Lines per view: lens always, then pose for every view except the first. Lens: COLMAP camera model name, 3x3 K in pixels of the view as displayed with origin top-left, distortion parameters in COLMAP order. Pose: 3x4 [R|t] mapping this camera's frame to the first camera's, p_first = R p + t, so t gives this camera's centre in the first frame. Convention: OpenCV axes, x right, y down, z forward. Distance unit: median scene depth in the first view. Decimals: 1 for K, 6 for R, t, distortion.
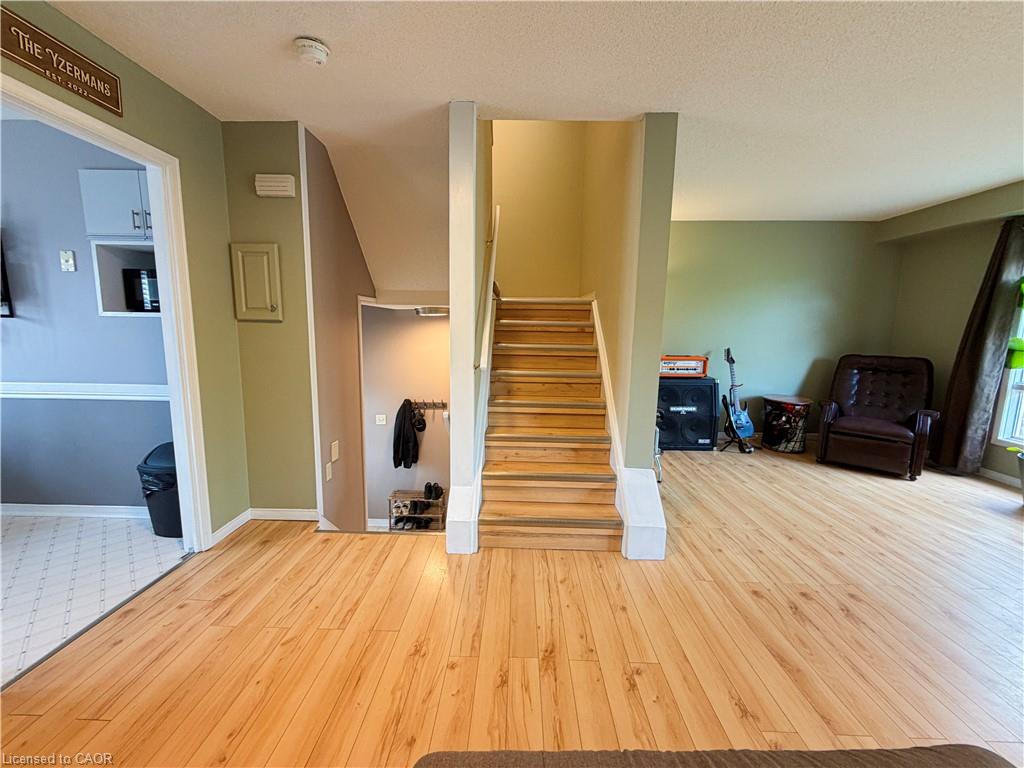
lens RADIAL K [[408.1, 0, 509.2], [0, 408.1, 384.0], [0, 0, 1]] dist [-0.000932, 0.000371]
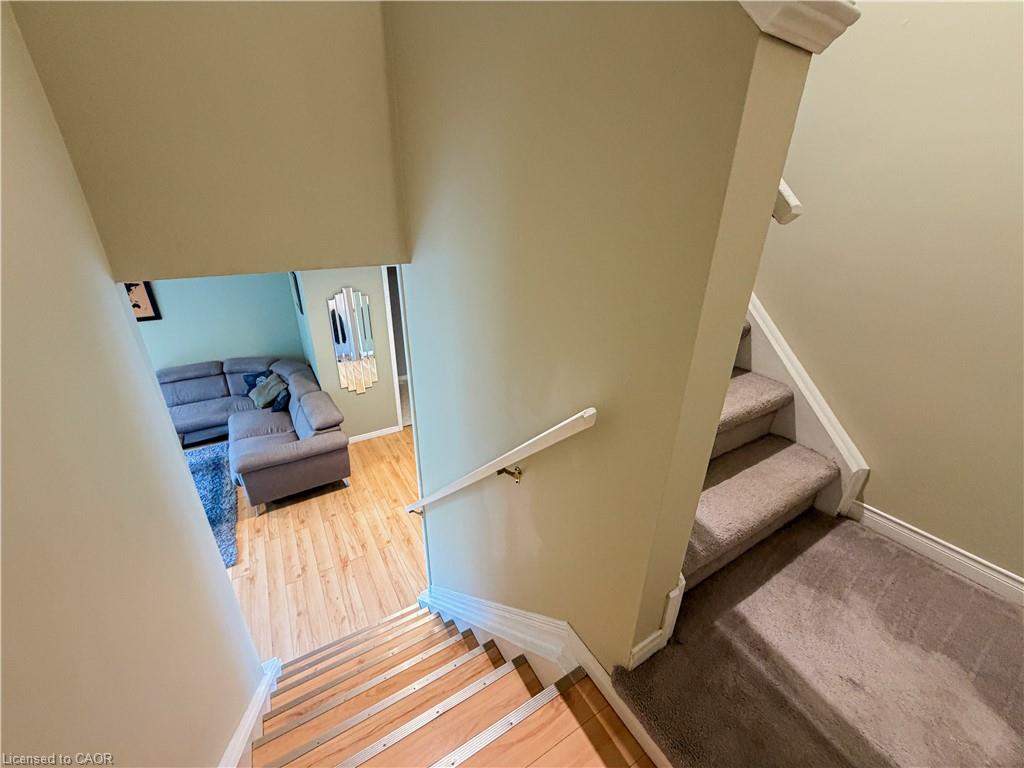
lens RADIAL K [[408.1, 0, 509.2], [0, 408.1, 384.0], [0, 0, 1]] dist [-0.000932, 0.000371]
pose [[-0.842900, 0.190735, -0.503129, 0.197419], [-0.098964, 0.864157, 0.493395, -0.920818], [0.528890, 0.465674, -0.709523, 1.874067]]
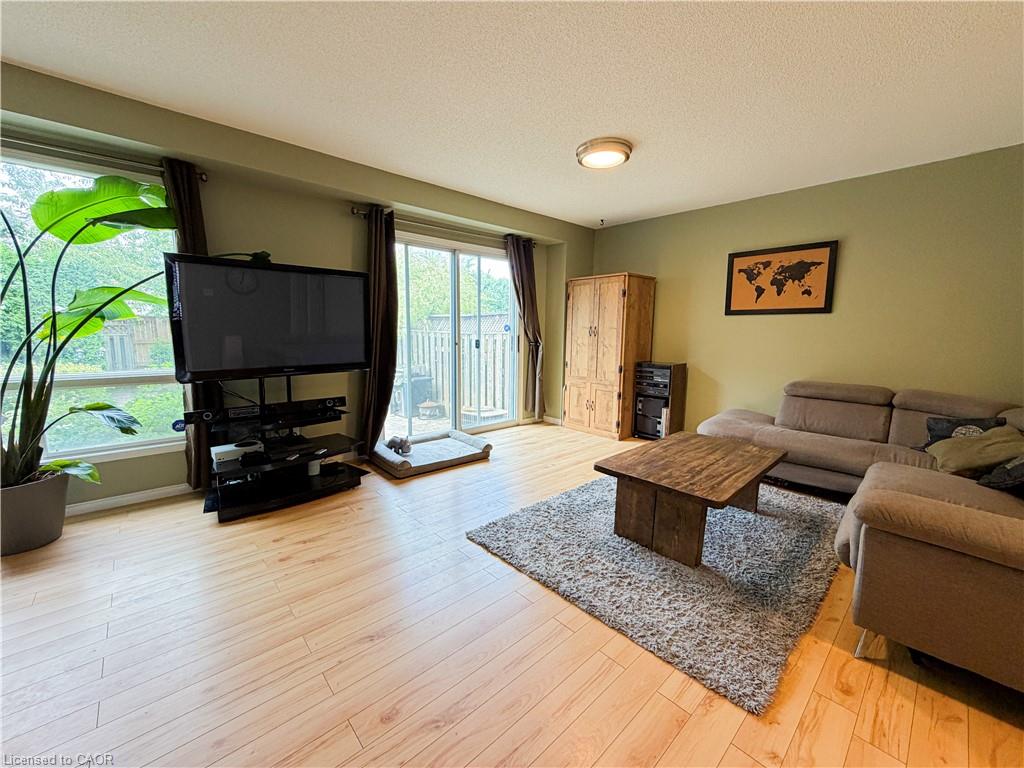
lens RADIAL K [[408.1, 0, 509.2], [0, 408.1, 384.0], [0, 0, 1]] dist [-0.000932, 0.000371]
pose [[-0.687006, -0.118116, 0.716988, 0.302351], [0.078975, 0.968719, 0.235259, -0.109354], [-0.722348, 0.218248, -0.656187, 1.100227]]
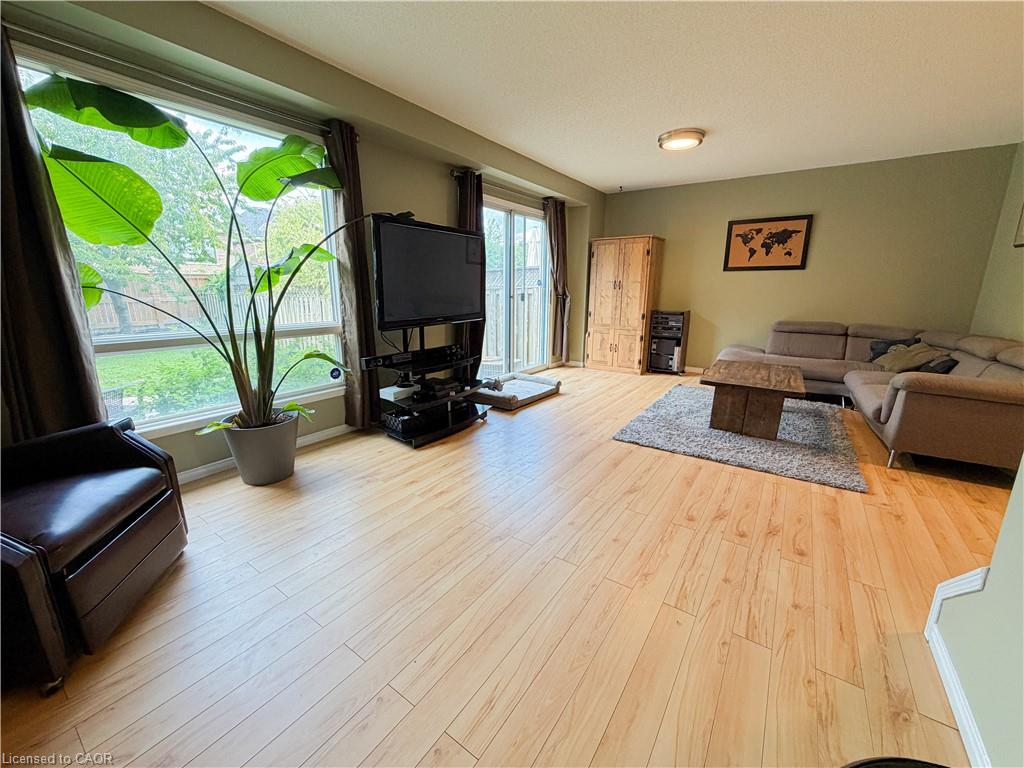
lens RADIAL K [[408.1, 0, 509.2], [0, 408.1, 384.0], [0, 0, 1]] dist [-0.000932, 0.000371]
pose [[-0.829773, -0.146214, 0.538608, 0.677288], [0.061418, 0.935287, 0.348519, -0.189458], [-0.554712, 0.322272, -0.767096, 1.846817]]
